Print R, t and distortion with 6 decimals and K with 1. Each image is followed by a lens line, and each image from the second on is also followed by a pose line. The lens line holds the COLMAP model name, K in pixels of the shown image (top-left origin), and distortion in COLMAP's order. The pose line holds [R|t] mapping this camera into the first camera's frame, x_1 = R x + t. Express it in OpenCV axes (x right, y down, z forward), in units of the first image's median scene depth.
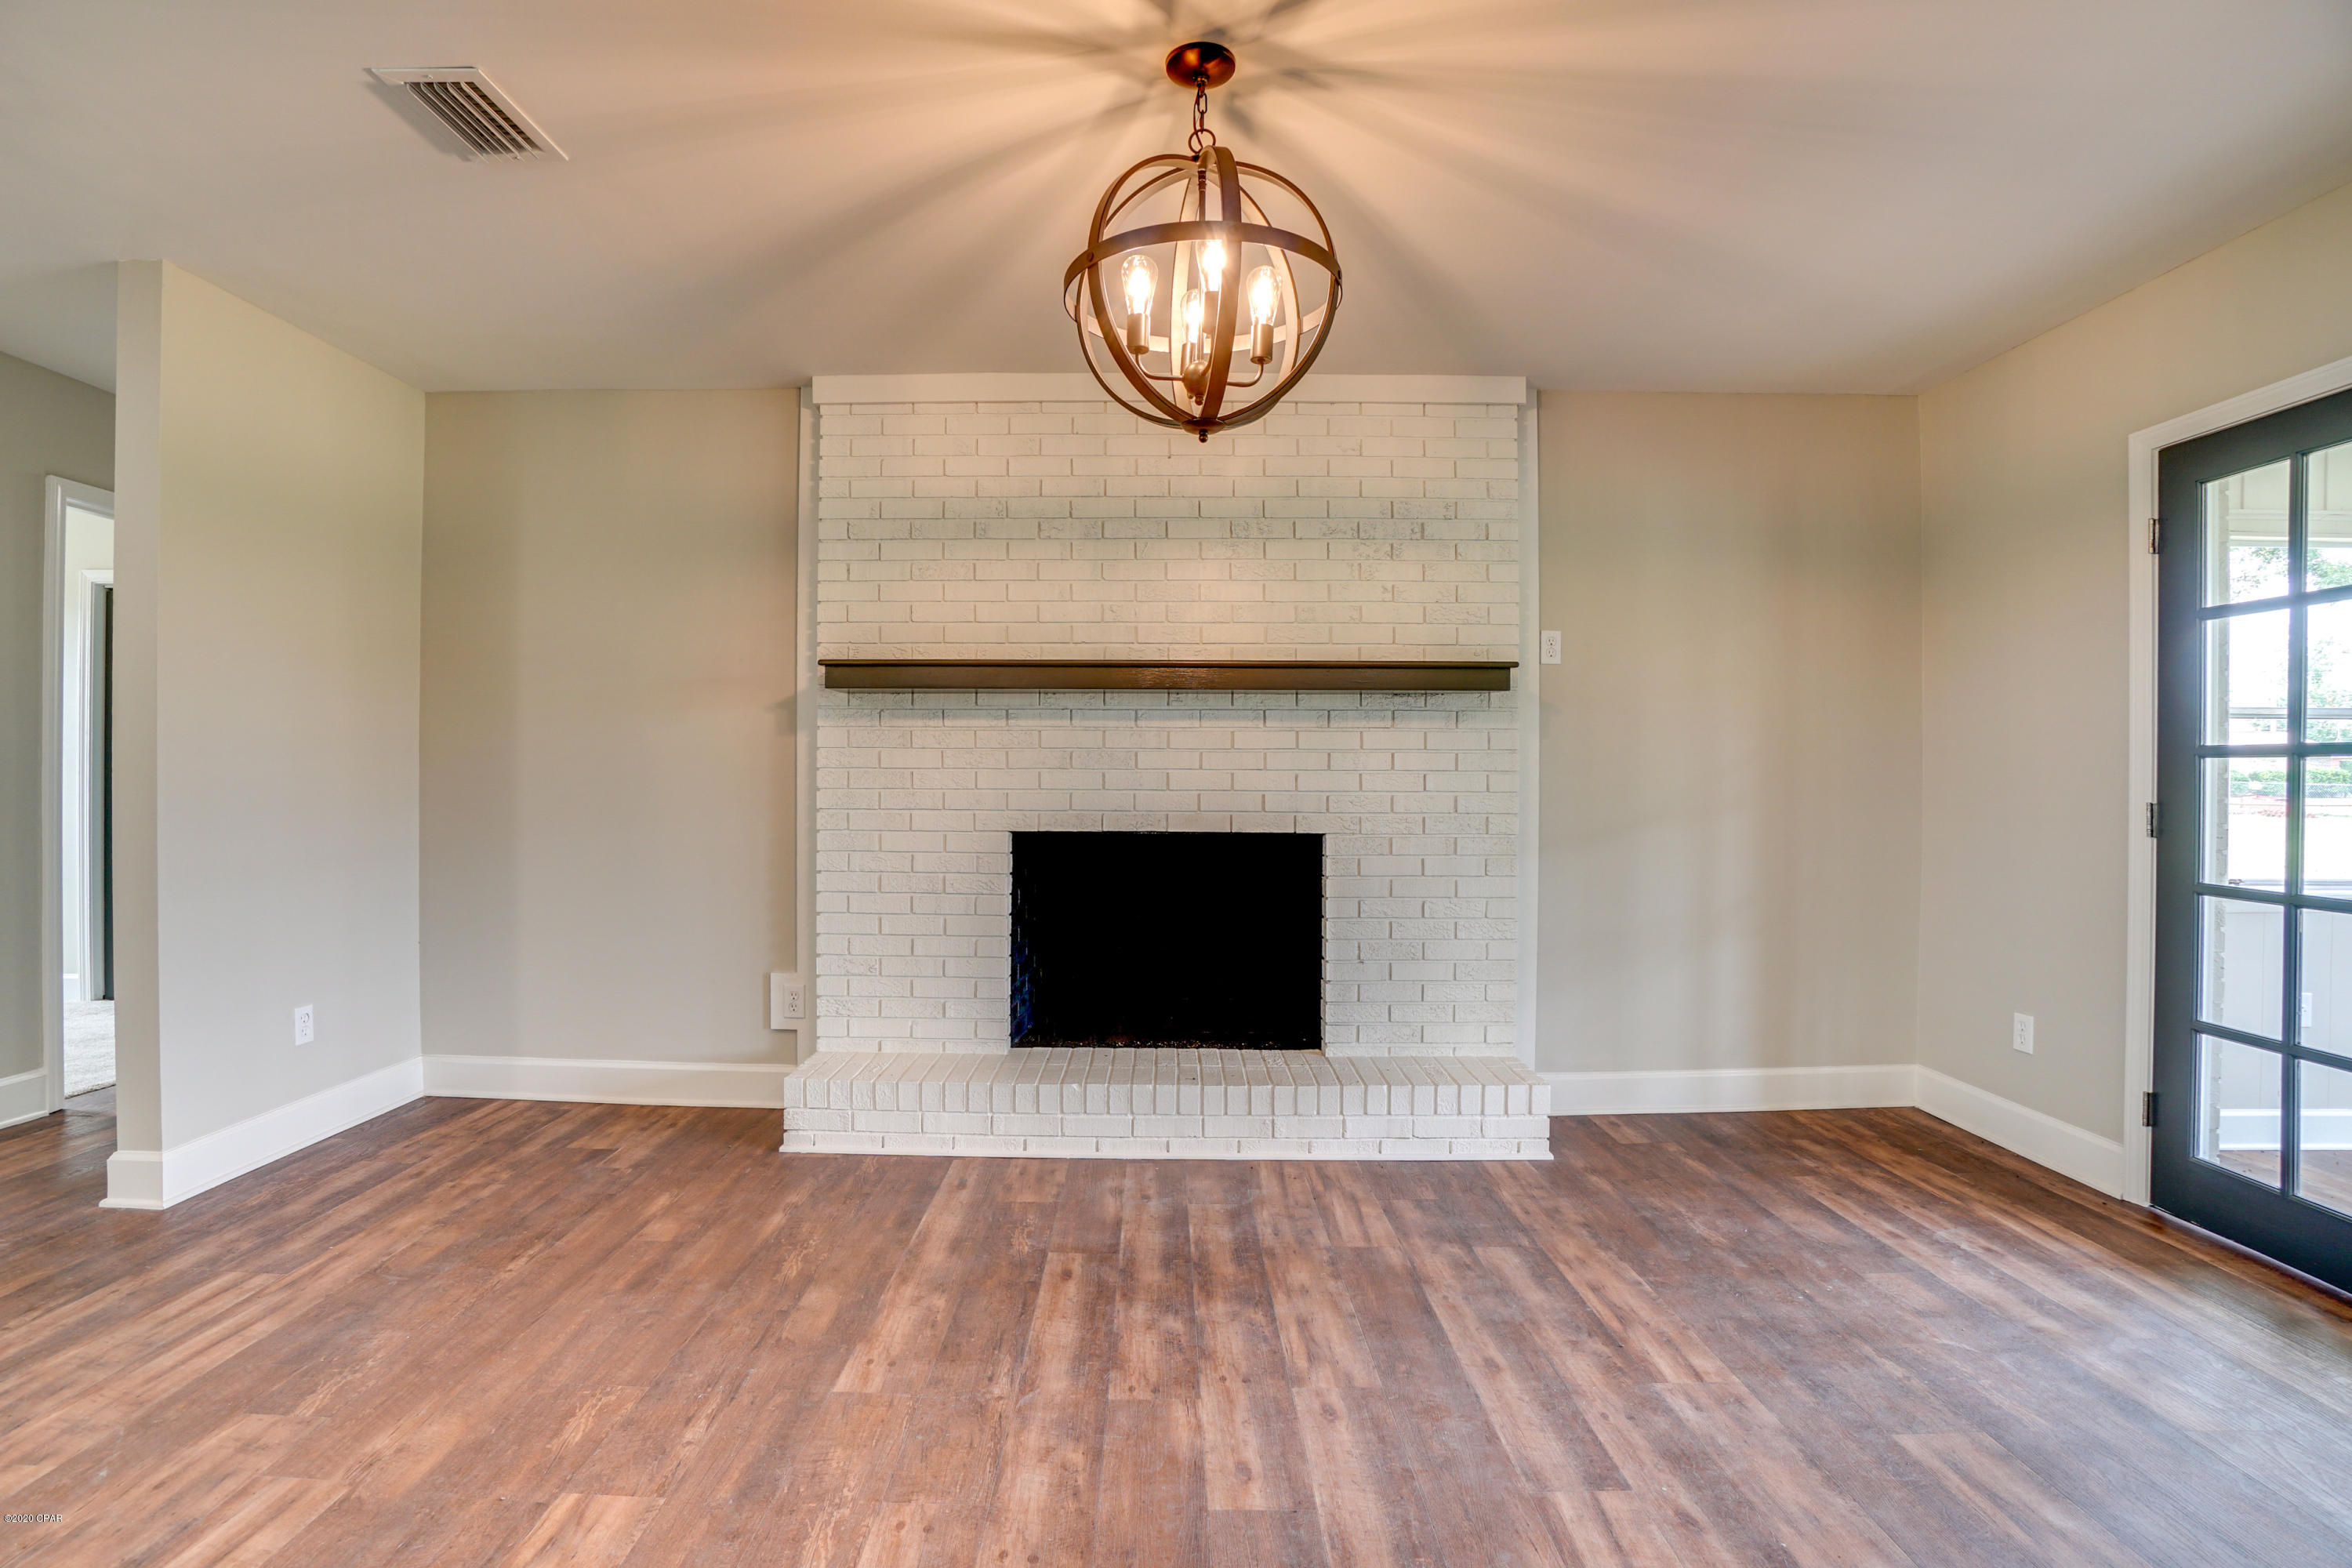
lens RADIAL K [[1072.6, 0, 1172.7], [0, 1072.6, 772.1], [0, 0, 1]] dist [-0.055810, 0.011536]
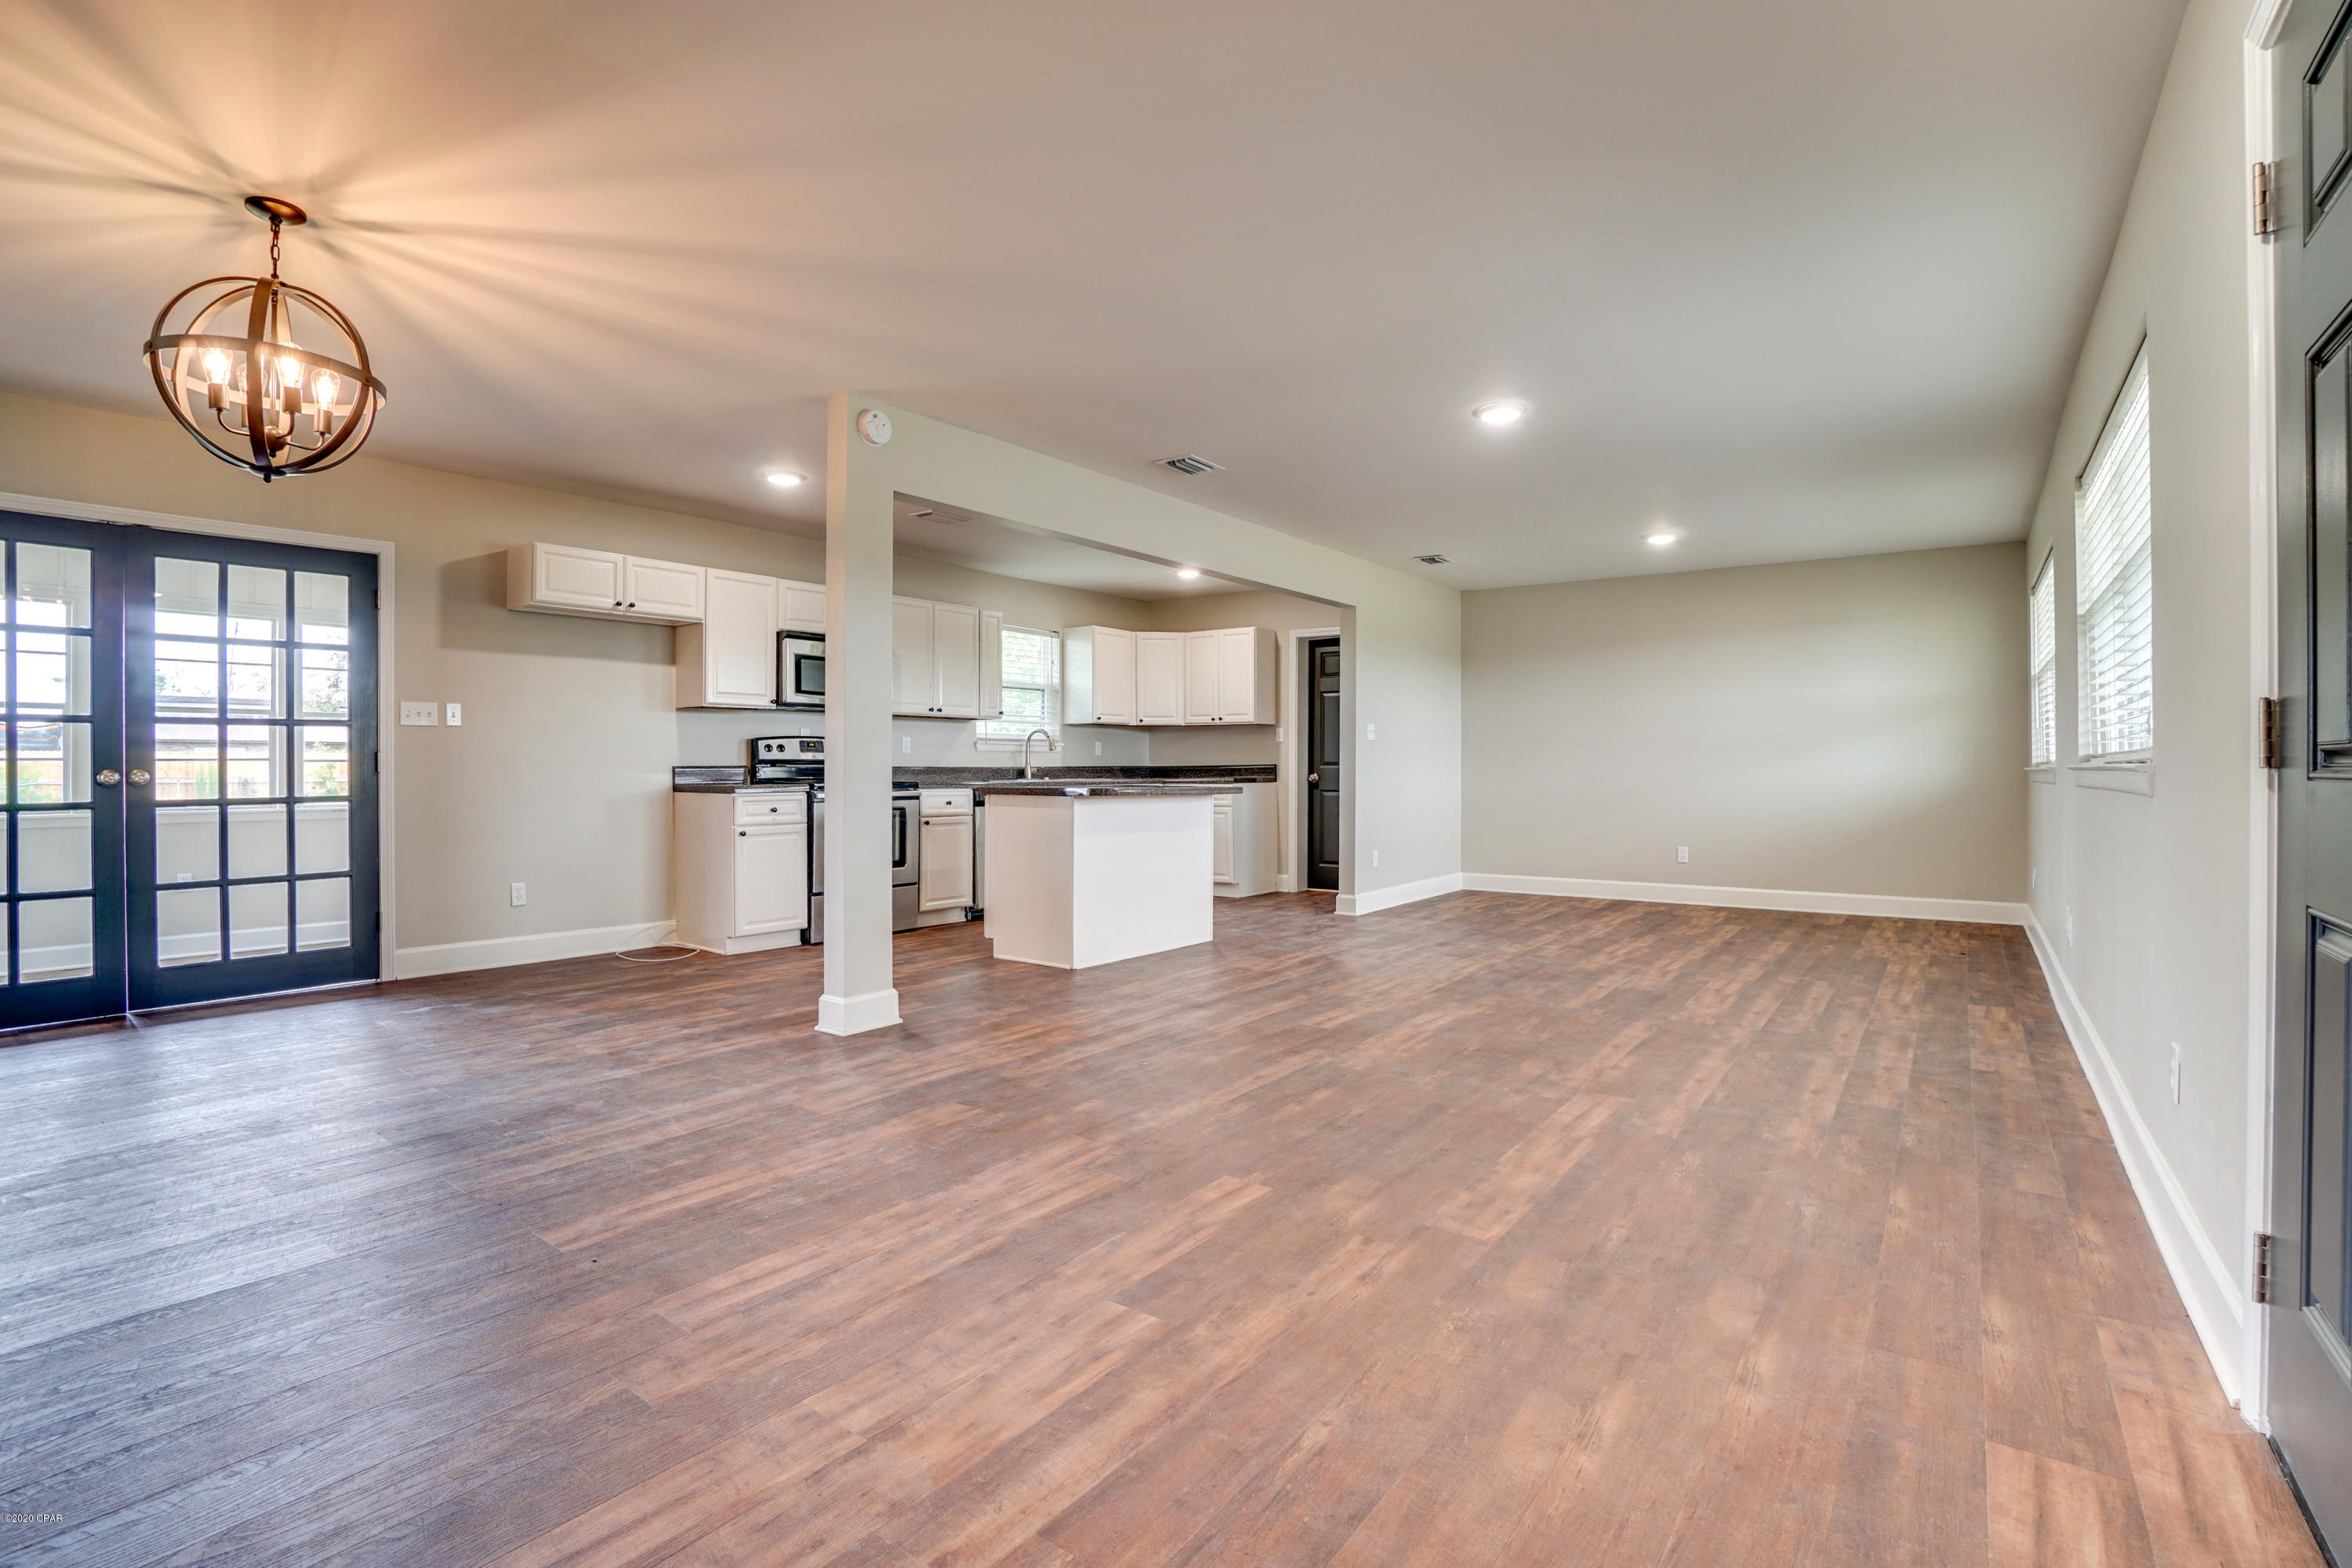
lens RADIAL K [[1072.6, 0, 1153.4], [0, 1072.6, 788.9], [0, 0, 1]] dist [-0.055810, 0.011536]
pose [[-0.794751, -0.017470, 0.606685, -1.033479], [-0.002319, 0.999666, 0.025748, 0.032201], [-0.606932, 0.019056, -0.794525, 0.825548]]
